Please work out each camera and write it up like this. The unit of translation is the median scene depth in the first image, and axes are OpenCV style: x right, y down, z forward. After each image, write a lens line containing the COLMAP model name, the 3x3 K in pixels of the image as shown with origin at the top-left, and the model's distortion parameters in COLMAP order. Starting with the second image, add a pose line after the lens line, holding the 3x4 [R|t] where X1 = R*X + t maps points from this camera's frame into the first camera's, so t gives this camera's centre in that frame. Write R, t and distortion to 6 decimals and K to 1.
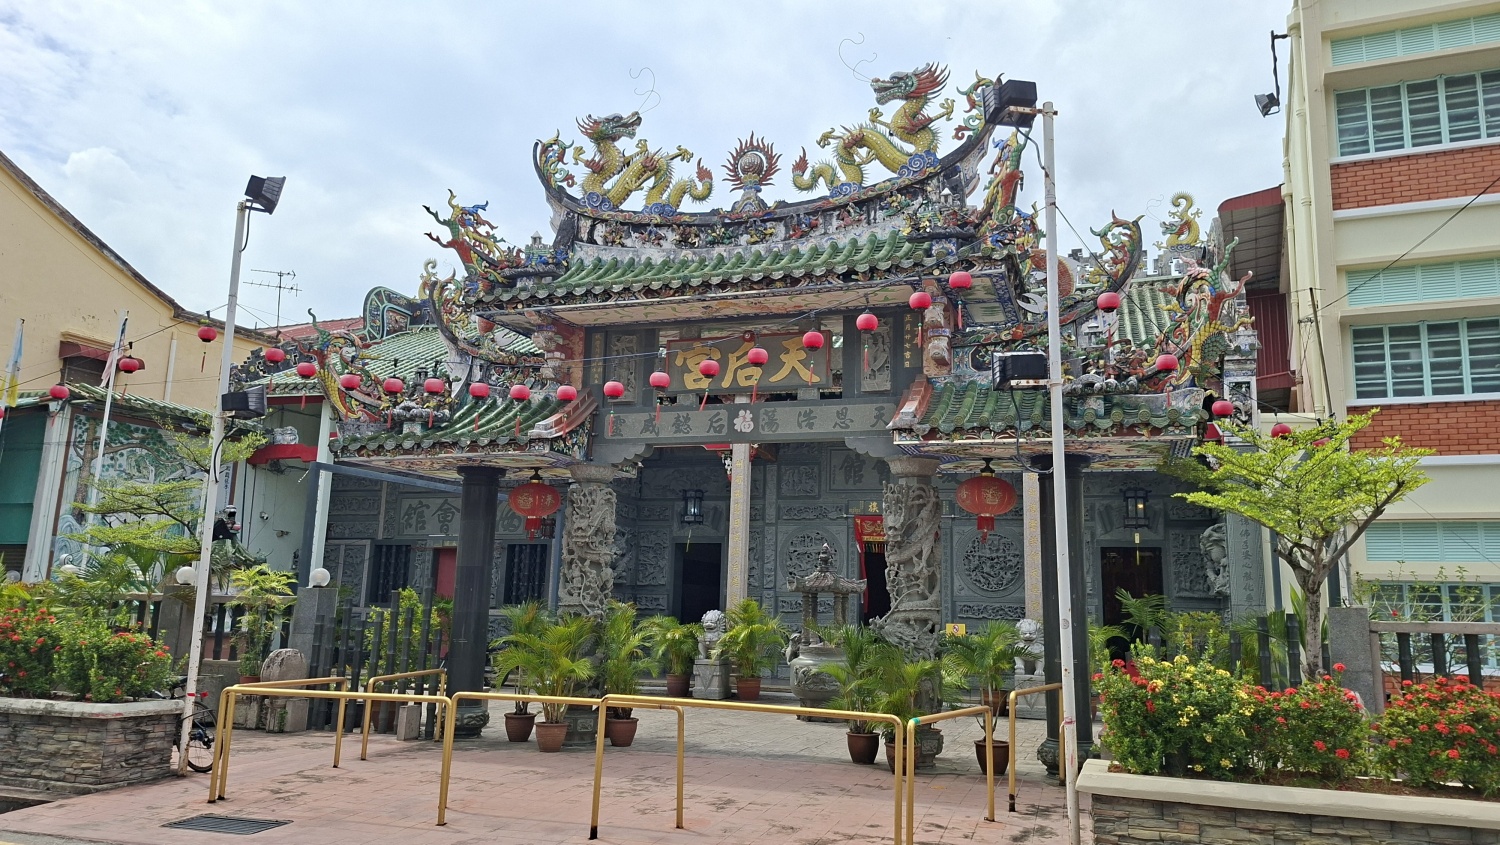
lens RADIAL K [[1060.3, 0, 782.0], [0, 1060.3, 410.0], [0, 0, 1]] dist [0.048587, -0.034269]
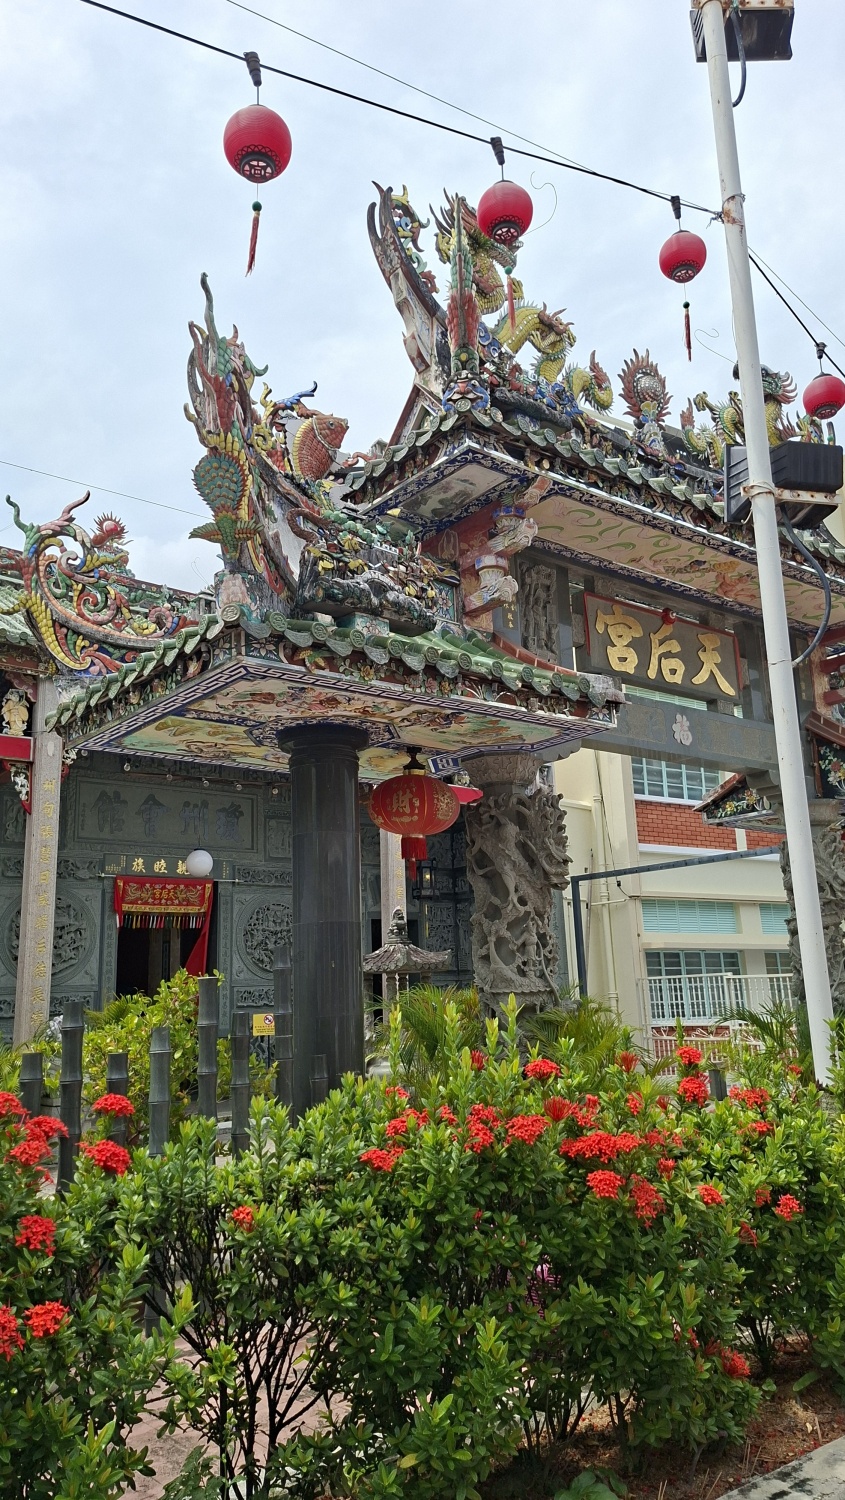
lens RADIAL K [[1060.3, 0, 426.6], [0, 1060.3, 786.1], [0, 0, 1]] dist [0.048587, -0.034269]
pose [[0.523253, 0.114372, 0.844468, -0.725042], [-0.099026, 0.992400, -0.073049, 0.117762], [-0.846404, -0.045401, 0.530602, 0.729852]]
